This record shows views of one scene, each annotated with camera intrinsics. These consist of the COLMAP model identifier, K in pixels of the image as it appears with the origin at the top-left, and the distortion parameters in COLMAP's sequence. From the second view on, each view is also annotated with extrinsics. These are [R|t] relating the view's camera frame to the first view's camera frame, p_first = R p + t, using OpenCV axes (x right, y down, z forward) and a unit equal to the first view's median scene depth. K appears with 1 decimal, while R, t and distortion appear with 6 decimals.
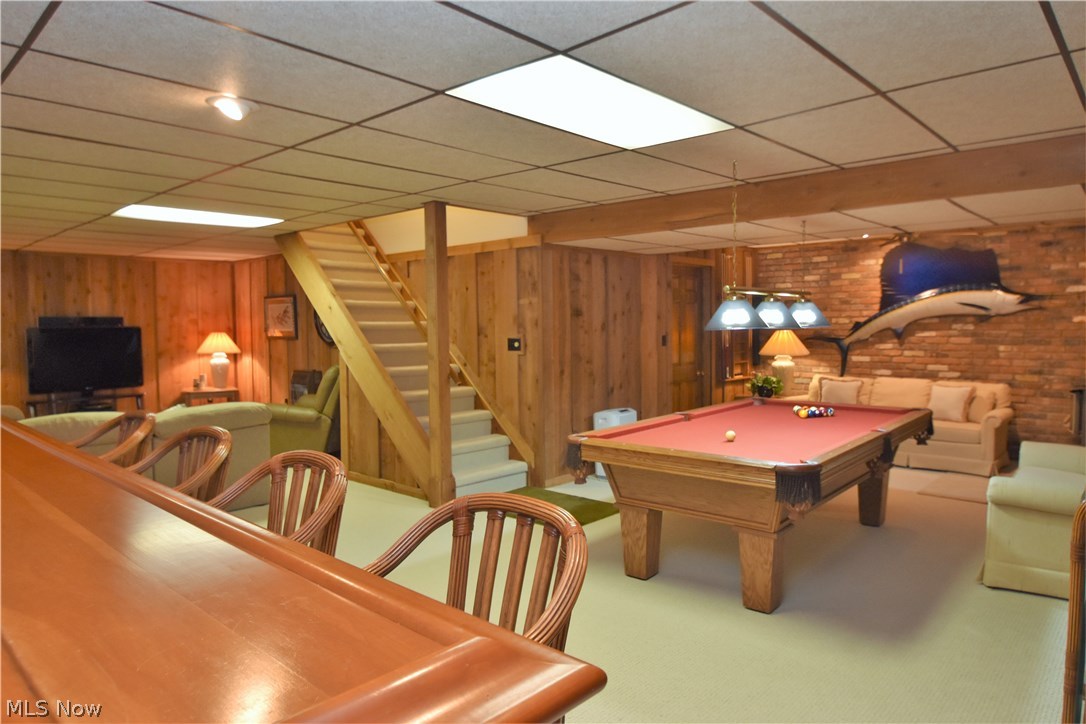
lens RADIAL K [[697.2, 0, 541.3], [0, 697.2, 357.4], [0, 0, 1]] dist [-0.030694, -0.001895]
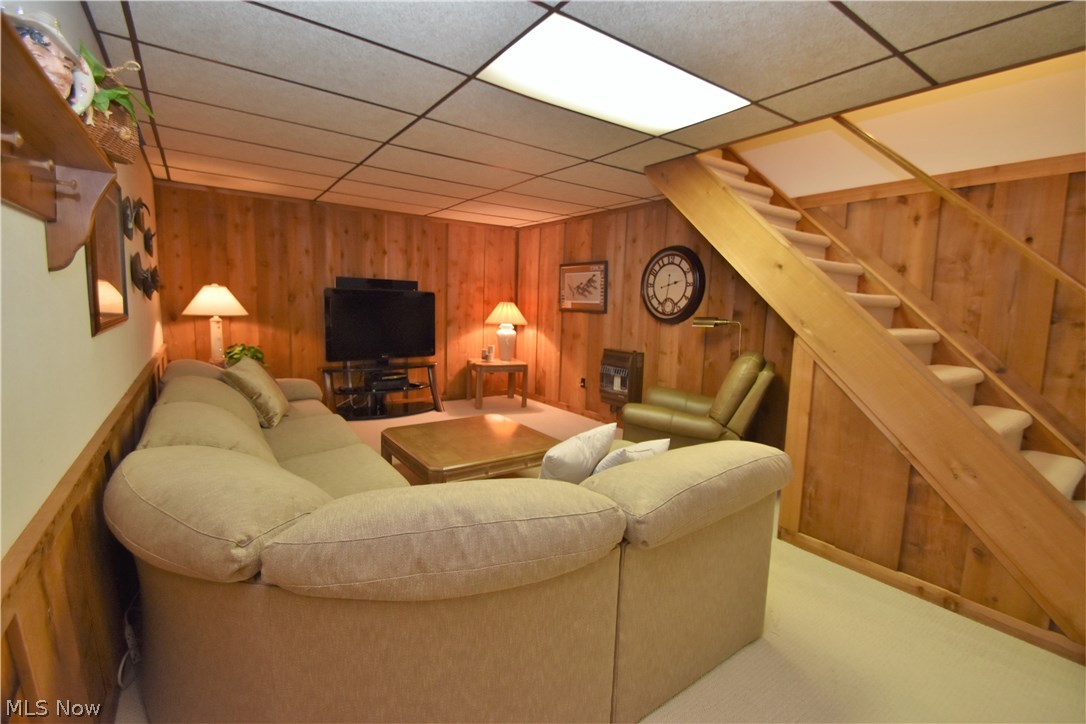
lens RADIAL K [[484.3, 0, 546.1], [0, 484.3, 362.4], [0, 0, 1]] dist [-0.003957, -0.000483]
pose [[0.978436, 0.059898, -0.197672, -0.293921], [-0.045549, 0.996040, 0.076358, -0.007151], [0.201463, -0.065708, 0.977290, 0.378488]]
